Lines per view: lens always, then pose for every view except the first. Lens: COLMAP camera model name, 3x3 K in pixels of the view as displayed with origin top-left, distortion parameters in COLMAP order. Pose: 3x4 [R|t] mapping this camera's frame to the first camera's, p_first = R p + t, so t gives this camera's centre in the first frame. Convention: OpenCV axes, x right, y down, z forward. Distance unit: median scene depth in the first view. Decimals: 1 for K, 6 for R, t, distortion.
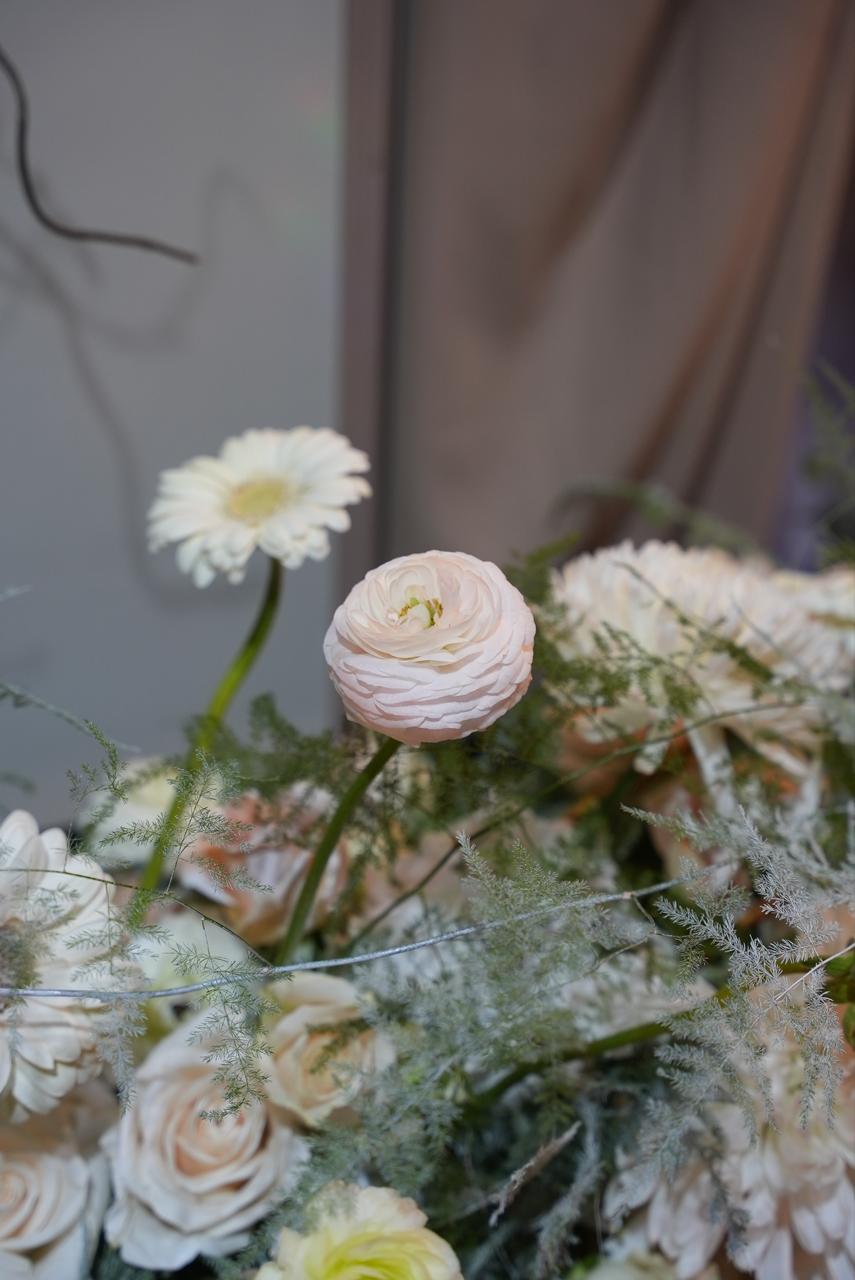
lens RADIAL K [[2121.7, 0, 441.5], [0, 2121.7, 641.2], [0, 0, 1]] dist [0.100869, 0.291664]
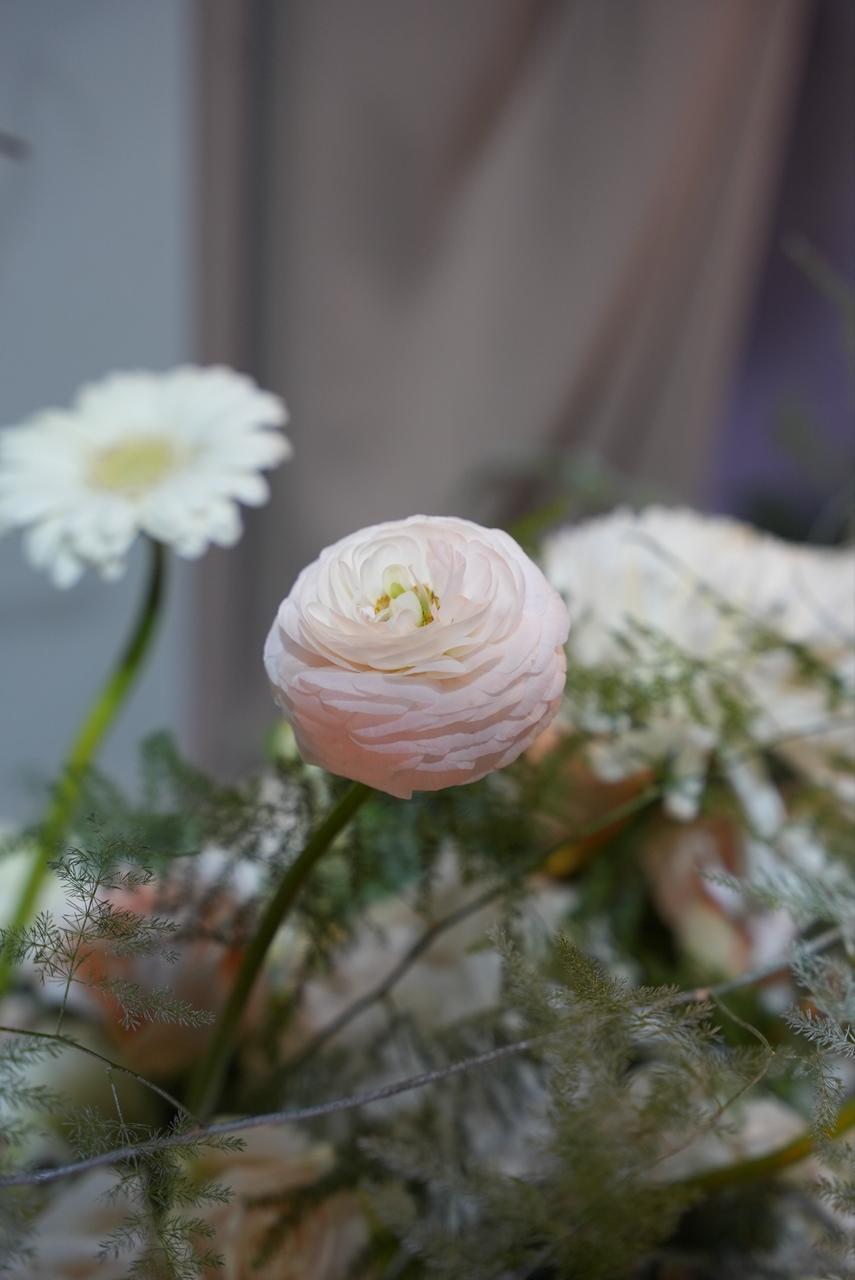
lens RADIAL K [[2275.3, 0, 427.5], [0, 2275.3, 640.0], [0, 0, 1]] dist [0.174488, 0.060827]
pose [[0.995732, -0.036540, 0.084754, -0.059306], [0.037597, 0.999233, -0.010905, 0.005905], [-0.084290, 0.014045, 0.996342, 0.229239]]
